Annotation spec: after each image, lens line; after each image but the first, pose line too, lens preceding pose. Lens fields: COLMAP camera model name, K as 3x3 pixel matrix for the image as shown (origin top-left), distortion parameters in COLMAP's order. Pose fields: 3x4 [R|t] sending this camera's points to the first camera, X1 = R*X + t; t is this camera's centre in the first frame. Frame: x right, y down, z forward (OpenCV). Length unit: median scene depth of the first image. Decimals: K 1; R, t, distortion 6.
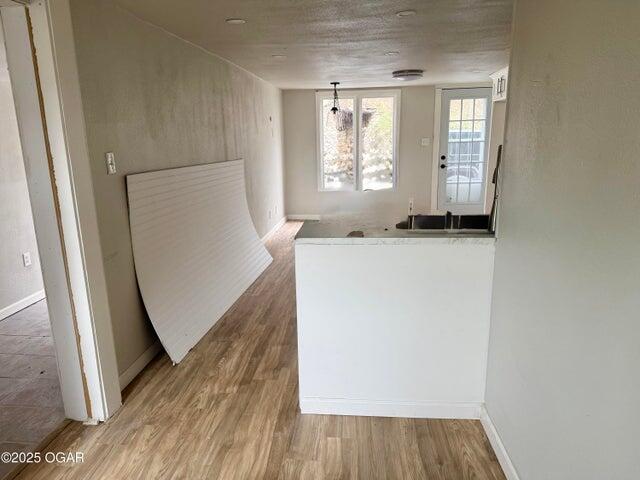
lens RADIAL K [[449.4, 0, 316.0], [0, 449.4, 242.5], [0, 0, 1]] dist [0.058627, -0.072538]
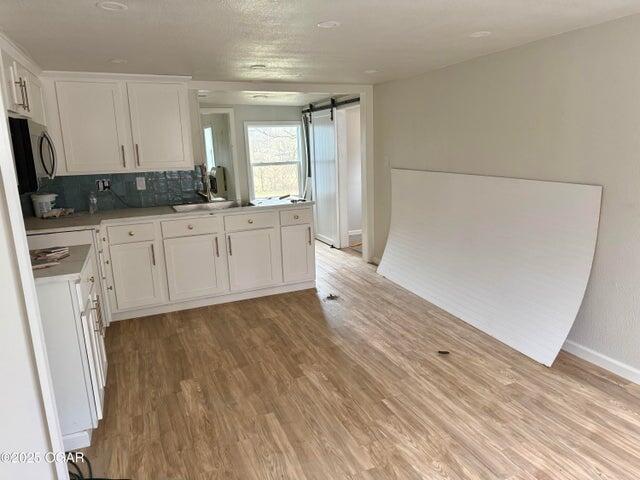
lens RADIAL K [[449.4, 0, 327.6], [0, 449.4, 232.5], [0, 0, 1]] dist [0.058627, -0.072538]
pose [[-0.865950, 0.144209, -0.478889, 0.282664], [-0.064718, 0.917166, 0.393214, -0.231540], [0.495926, 0.371496, -0.784887, 0.903864]]
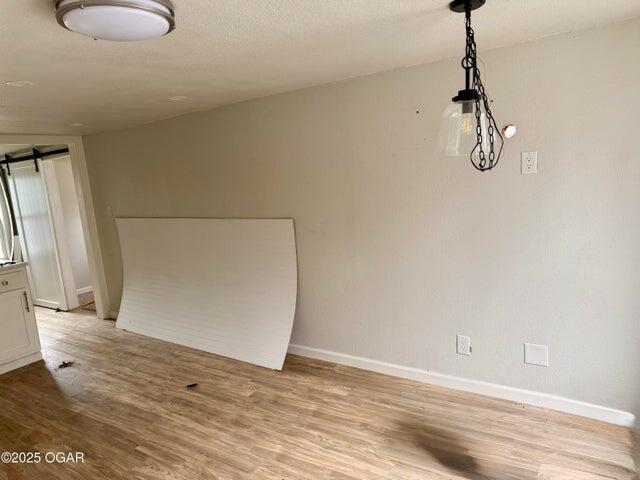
lens RADIAL K [[449.4, 0, 320.5], [0, 449.4, 241.3], [0, 0, 1]] dist [0.058627, -0.072538]
pose [[-0.465807, 0.199182, -0.862178, 0.304349], [-0.108714, 0.954075, 0.279147, -0.246830], [0.878183, 0.223759, -0.422760, 0.939852]]
